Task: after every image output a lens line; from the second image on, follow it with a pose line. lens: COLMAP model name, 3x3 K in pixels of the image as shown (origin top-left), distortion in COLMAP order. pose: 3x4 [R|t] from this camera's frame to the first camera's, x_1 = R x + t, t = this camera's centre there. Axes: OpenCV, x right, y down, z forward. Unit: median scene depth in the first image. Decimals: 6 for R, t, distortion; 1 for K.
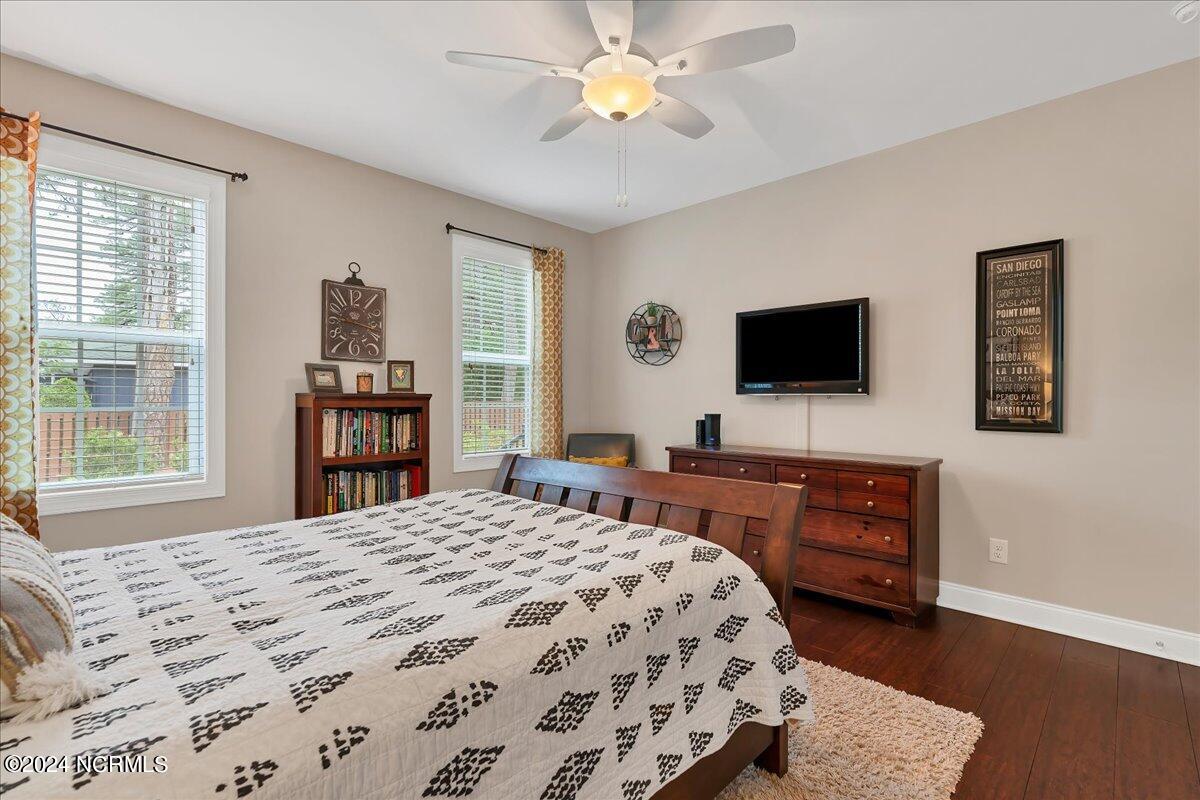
lens RADIAL K [[557.0, 0, 611.5], [0, 557.0, 393.9], [0, 0, 1]] dist [0.001490, 0.000192]
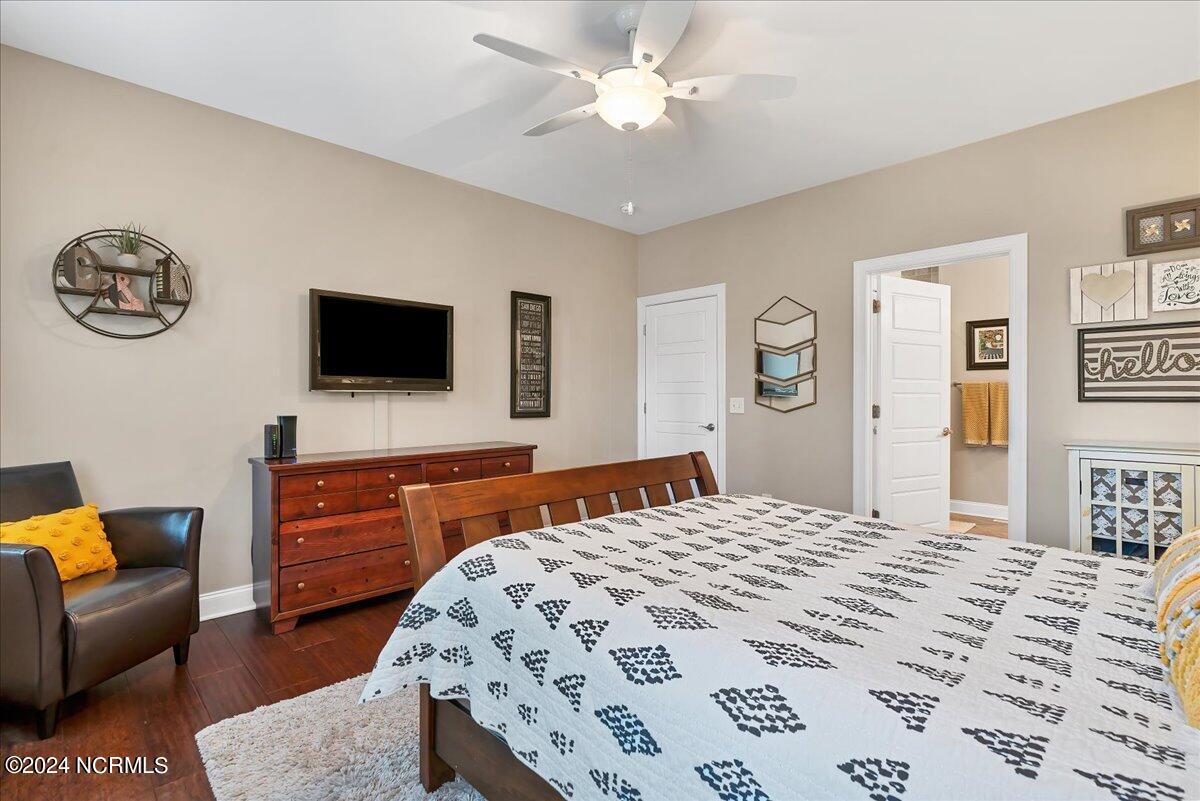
lens RADIAL K [[557.0, 0, 611.5], [0, 557.0, 394.4], [0, 0, 1]] dist [0.001490, 0.000192]
pose [[0.027397, 0.004444, 0.999615, -0.631532], [-0.006434, 0.999970, -0.004269, 0.008166], [-0.999604, -0.006315, 0.027425, 0.617689]]
